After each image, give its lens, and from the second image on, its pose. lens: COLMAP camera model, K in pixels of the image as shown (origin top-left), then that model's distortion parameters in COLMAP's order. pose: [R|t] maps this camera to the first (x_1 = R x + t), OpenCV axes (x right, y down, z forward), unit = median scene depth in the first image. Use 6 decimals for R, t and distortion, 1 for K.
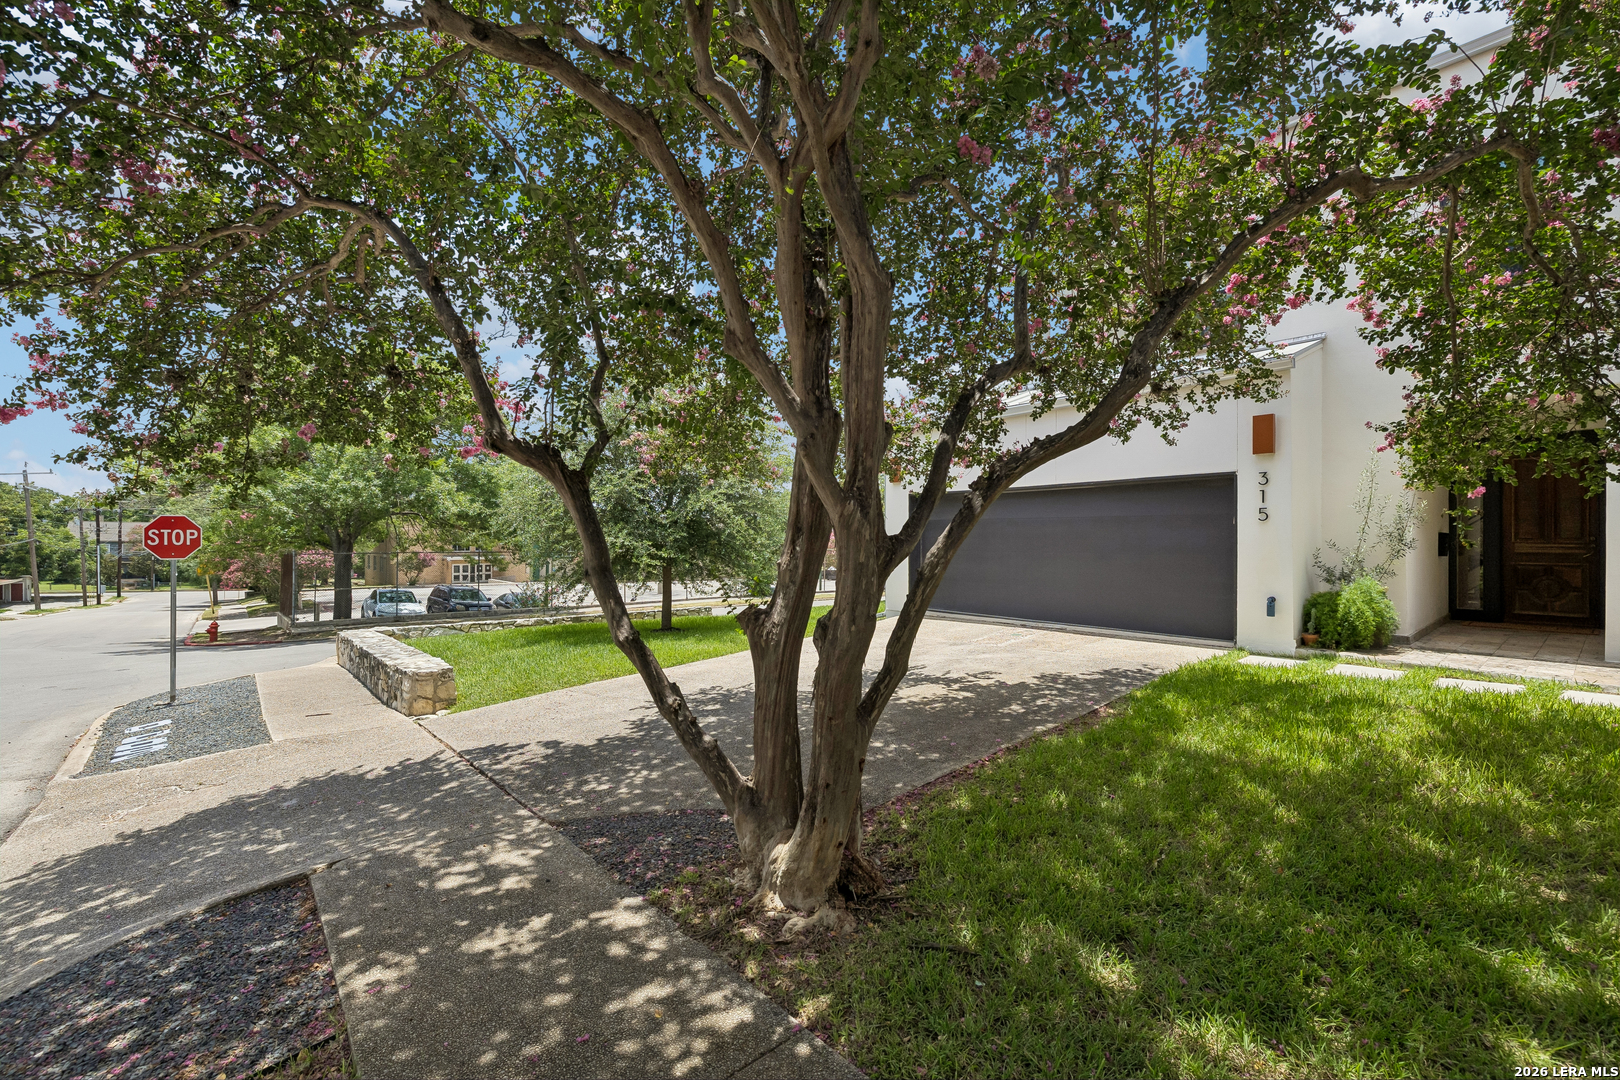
lens RADIAL K [[692.6, 0, 808.8], [0, 692.6, 537.8], [0, 0, 1]] dist [0.002580, 0.000267]
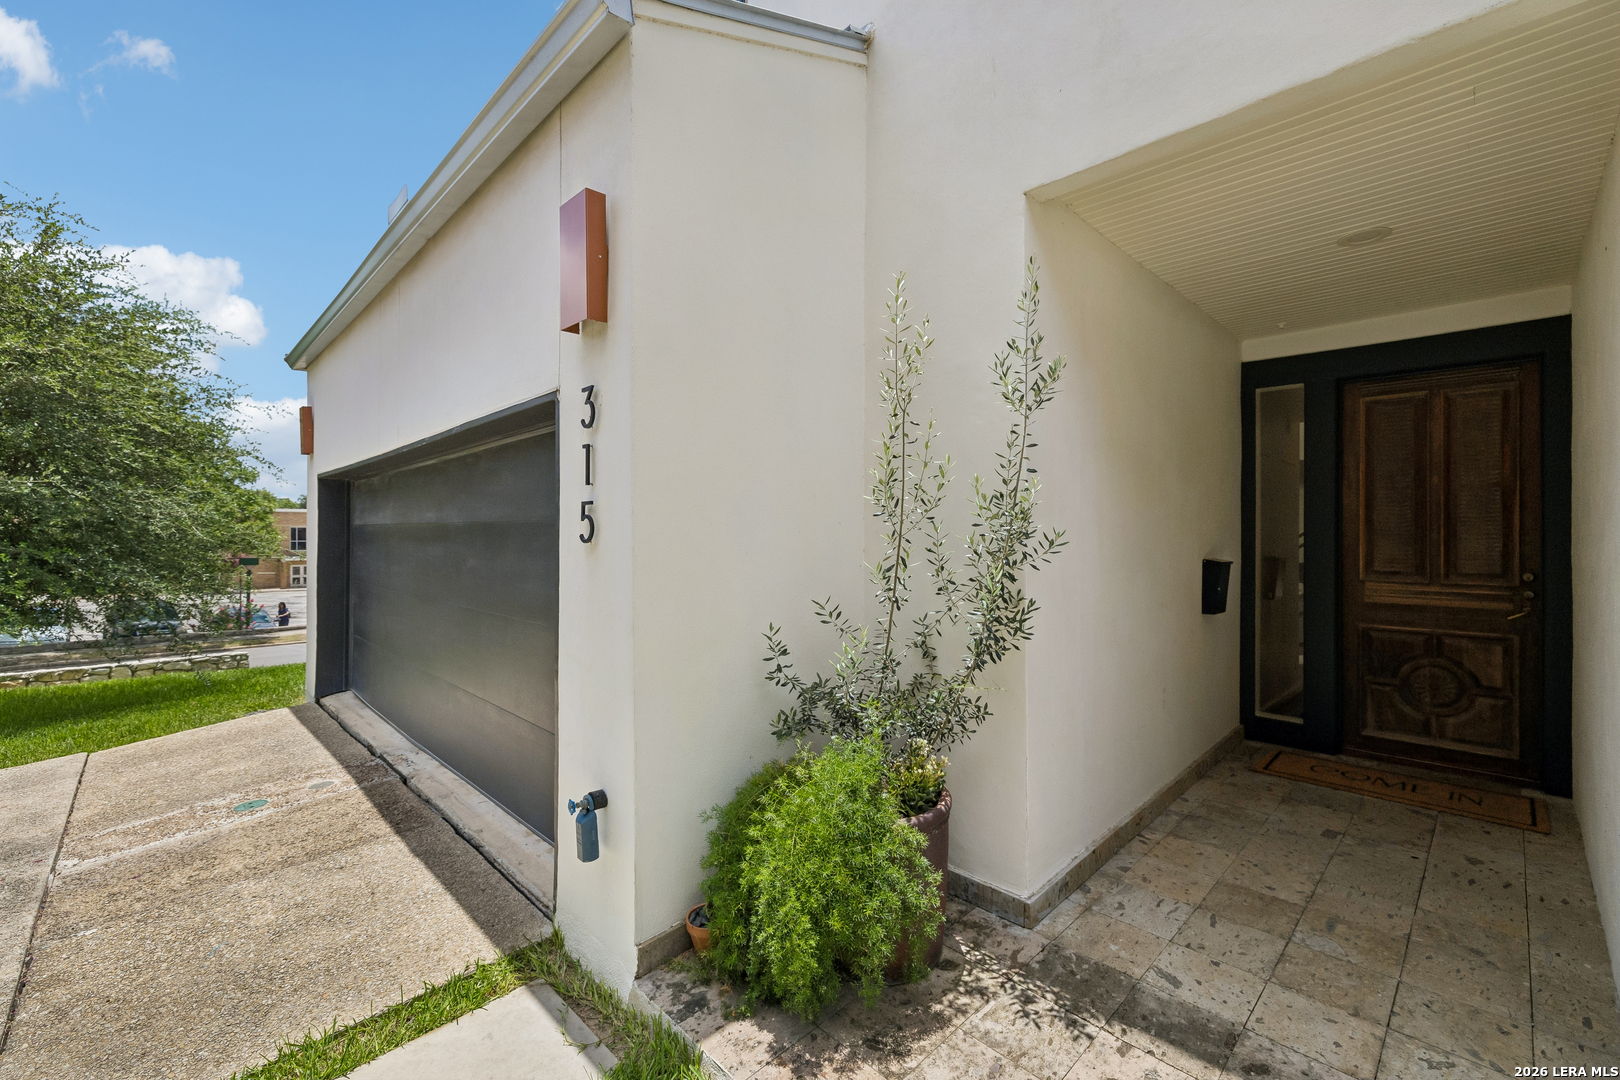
lens RADIAL K [[692.6, 0, 811.5], [0, 692.6, 534.7], [0, 0, 1]] dist [0.002580, 0.000267]
pose [[0.997083, 0.003059, 0.076269, 0.636457], [-0.003197, 0.999993, 0.001690, -0.024042], [-0.076264, -0.001929, 0.997086, 0.590768]]
